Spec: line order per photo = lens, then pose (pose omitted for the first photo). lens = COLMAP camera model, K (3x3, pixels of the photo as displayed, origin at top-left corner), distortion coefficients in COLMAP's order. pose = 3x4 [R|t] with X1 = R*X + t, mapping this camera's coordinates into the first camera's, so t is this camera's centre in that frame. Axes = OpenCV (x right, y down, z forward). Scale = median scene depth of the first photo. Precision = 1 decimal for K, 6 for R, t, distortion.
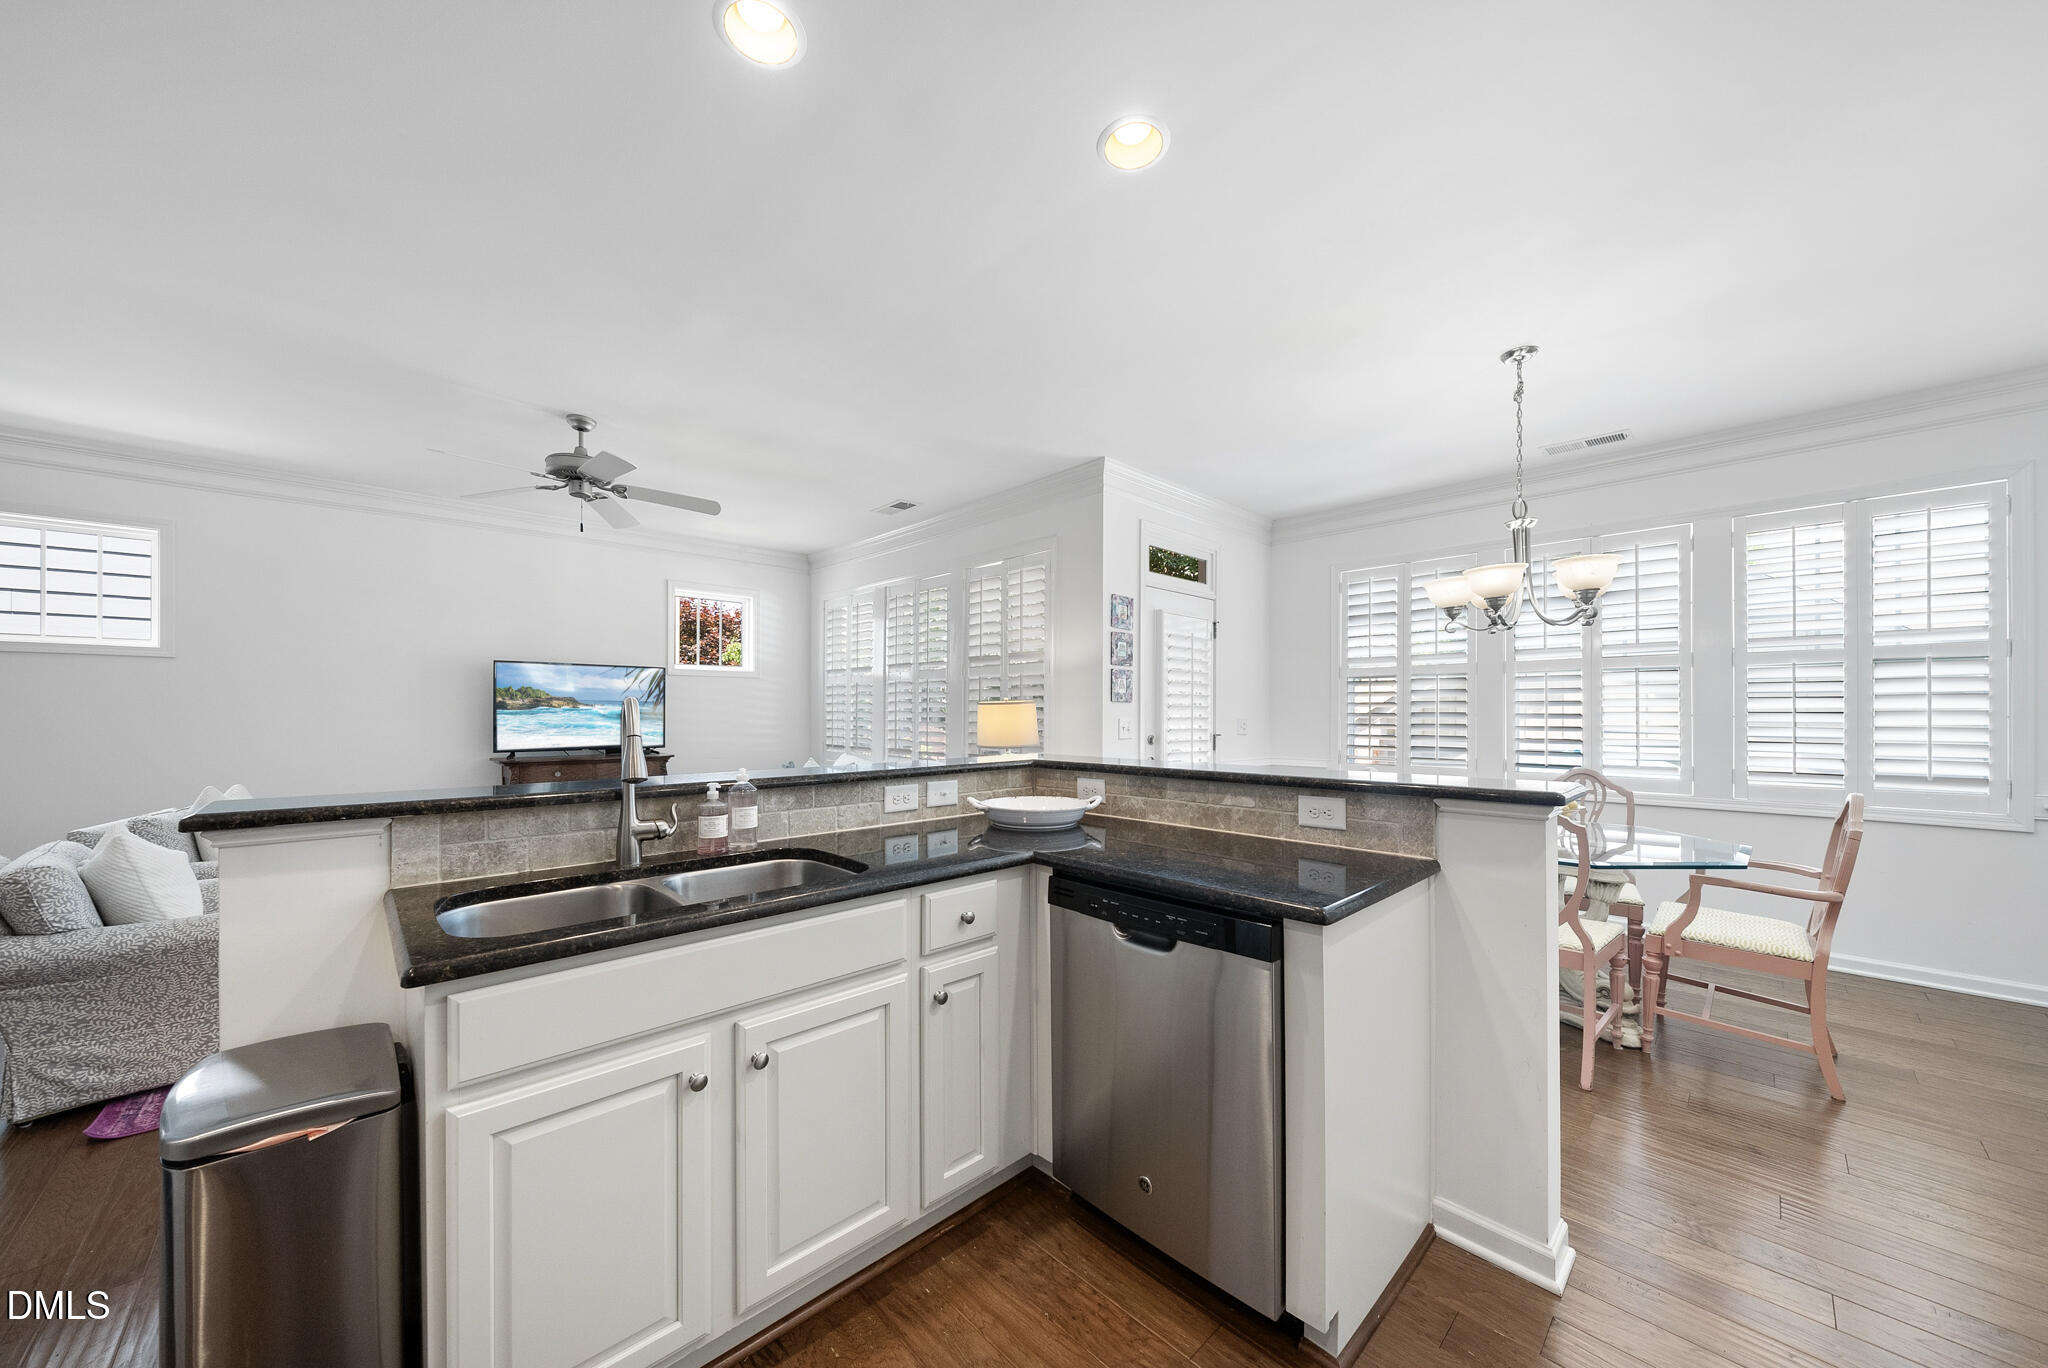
lens RADIAL K [[707.2, 0, 1032.0], [0, 707.2, 711.1], [0, 0, 1]] dist [-0.006174, -0.000566]
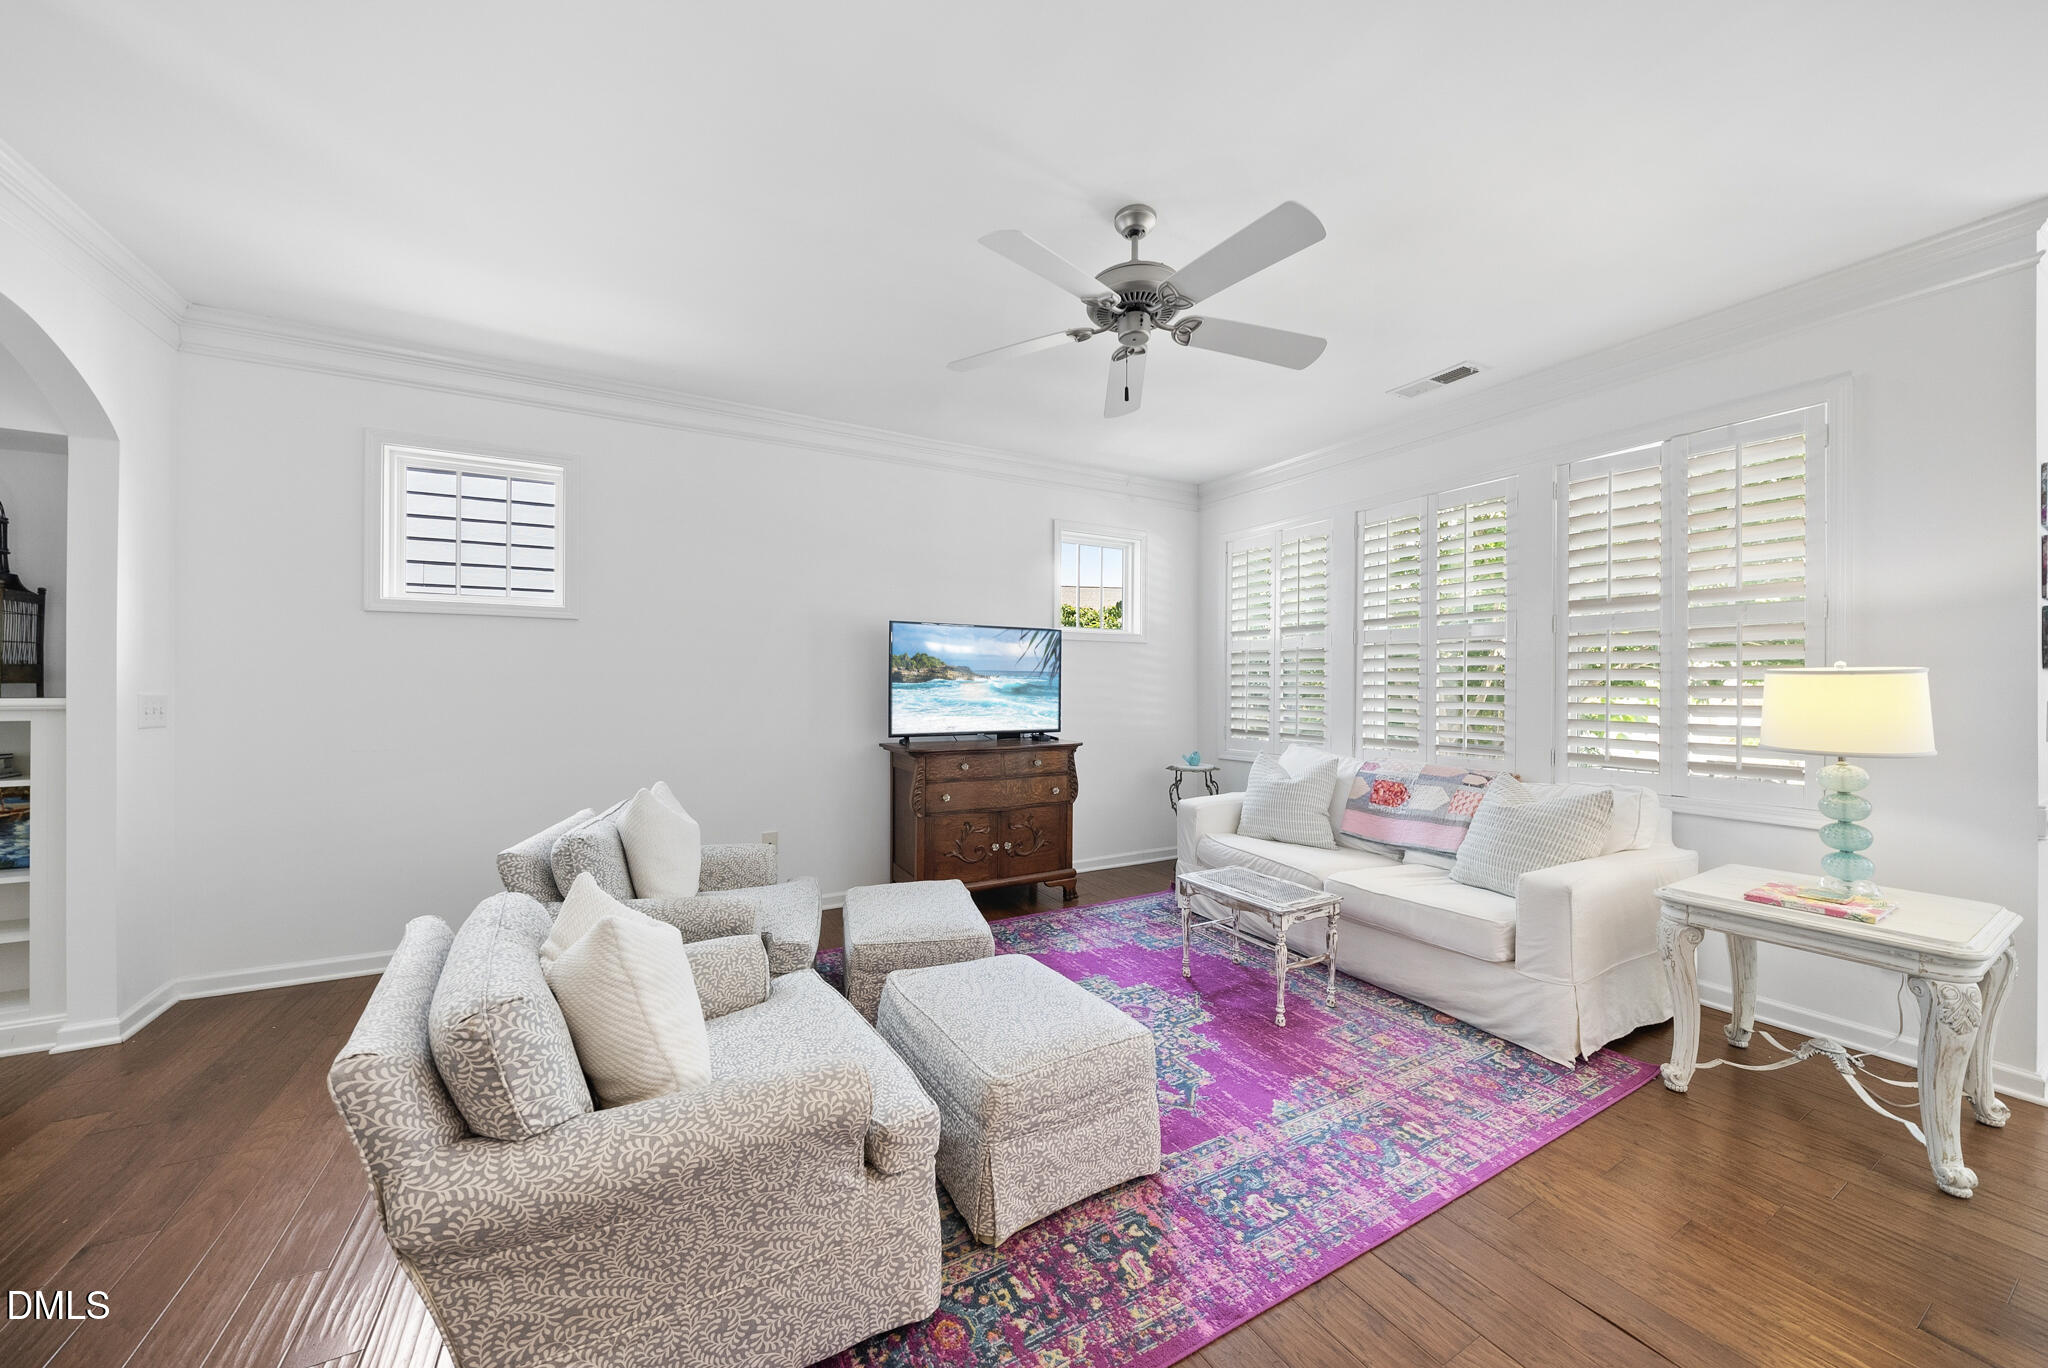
lens RADIAL K [[707.2, 0, 1013.6], [0, 707.2, 685.4], [0, 0, 1]] dist [-0.006174, -0.000566]
pose [[0.964779, 0.004318, -0.263026, -0.587746], [-0.003781, 0.999990, 0.002549, -0.002307], [0.263034, -0.001464, 0.964785, 0.379678]]
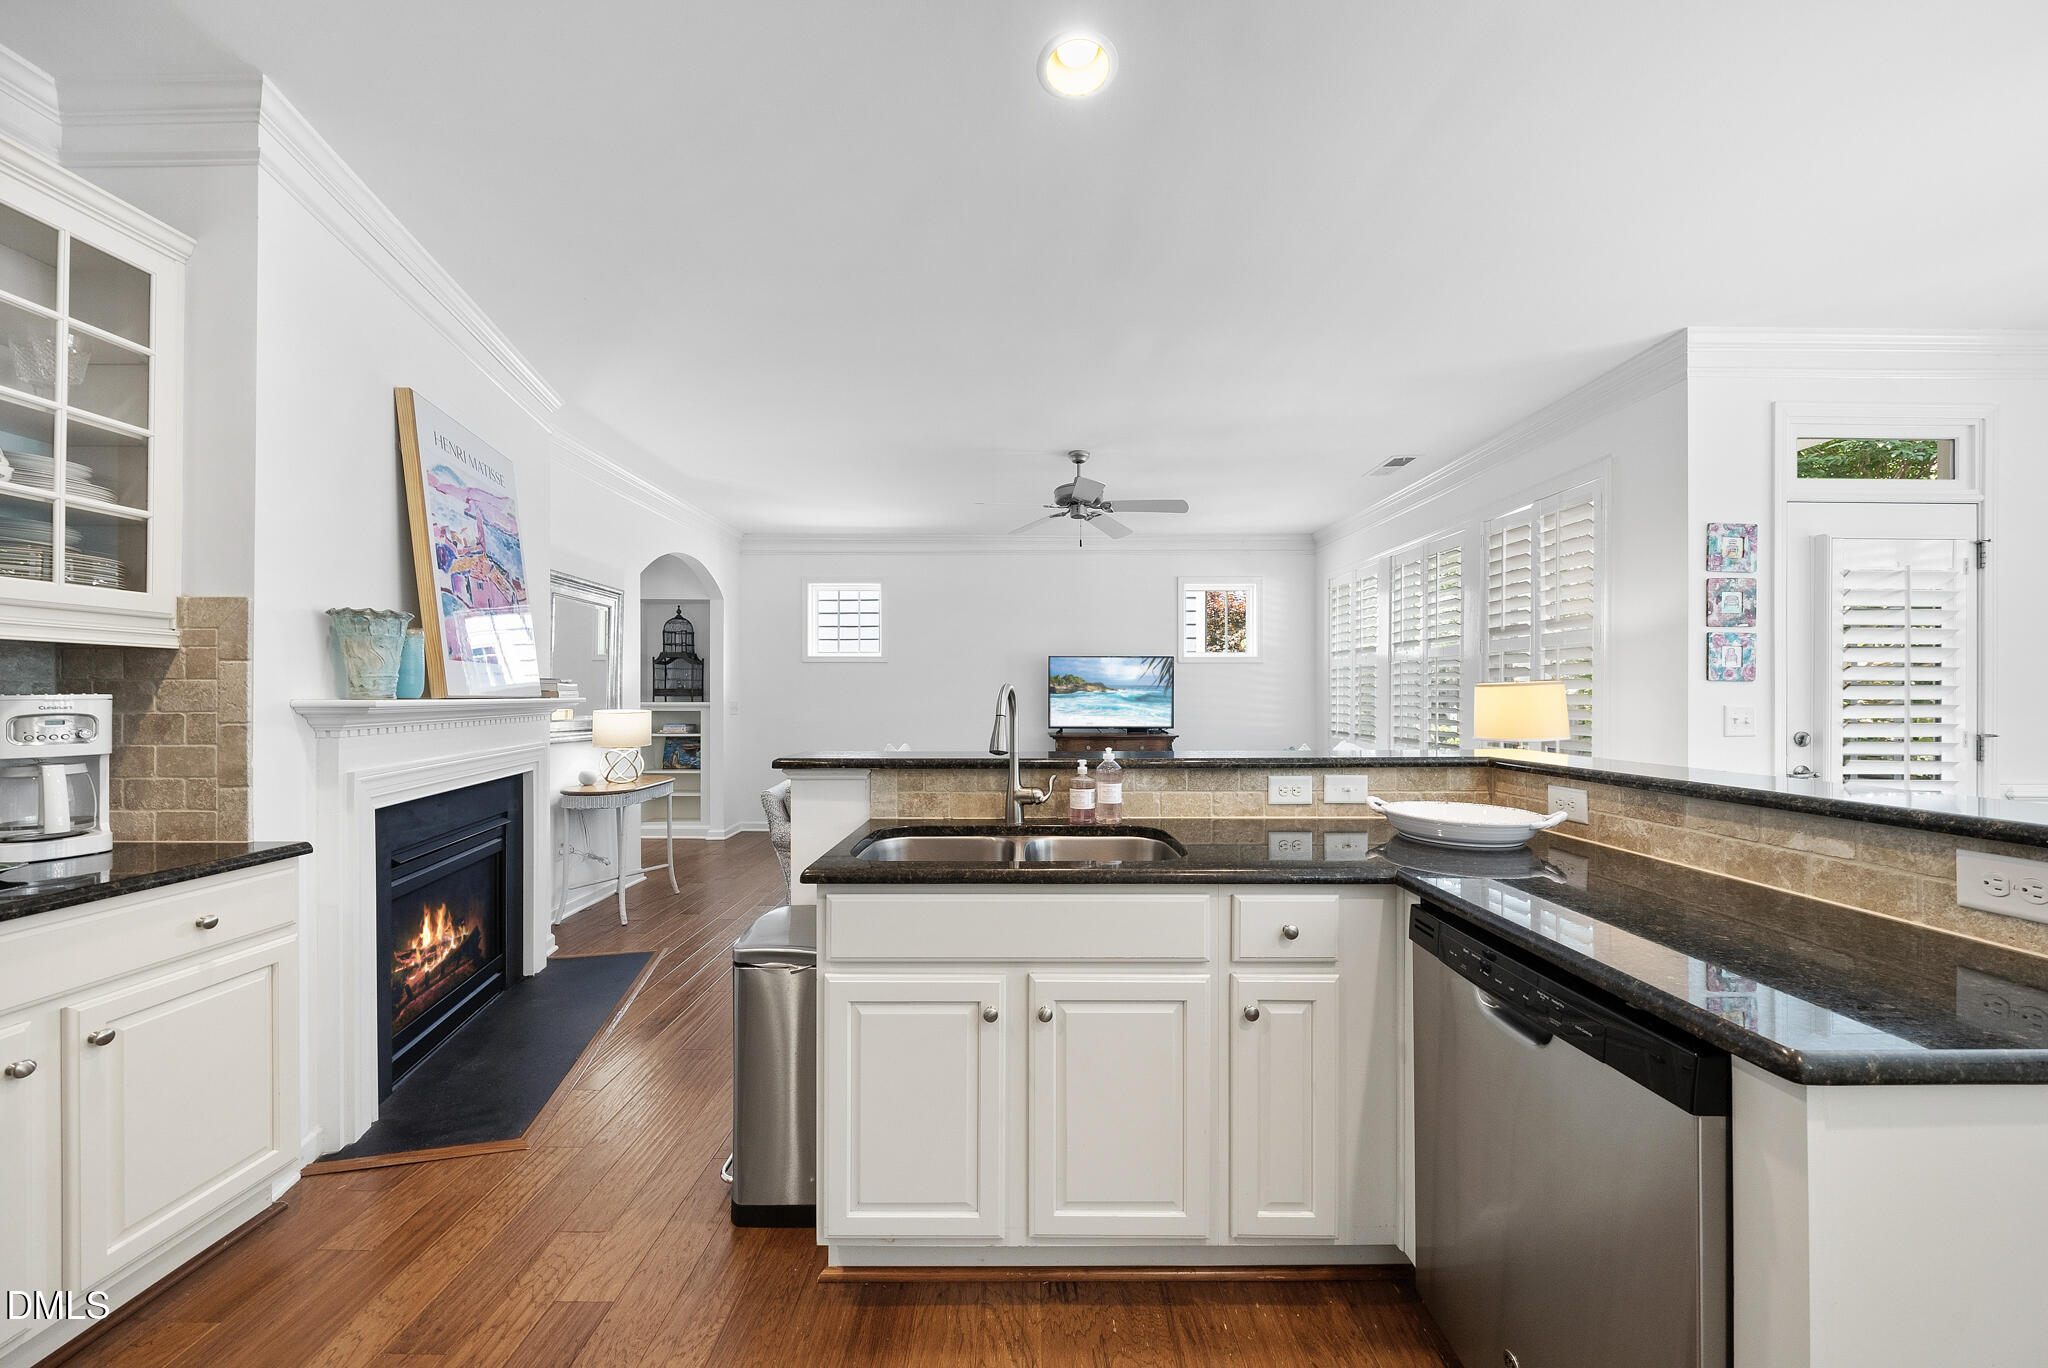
lens RADIAL K [[707.2, 0, 1034.7], [0, 707.2, 692.5], [0, 0, 1]] dist [-0.006174, -0.000566]
pose [[0.725316, -0.004076, -0.688405, 0.138839], [0.001547, 0.999990, -0.004290, 0.000056], [0.688415, 0.002047, 0.725314, 0.073968]]
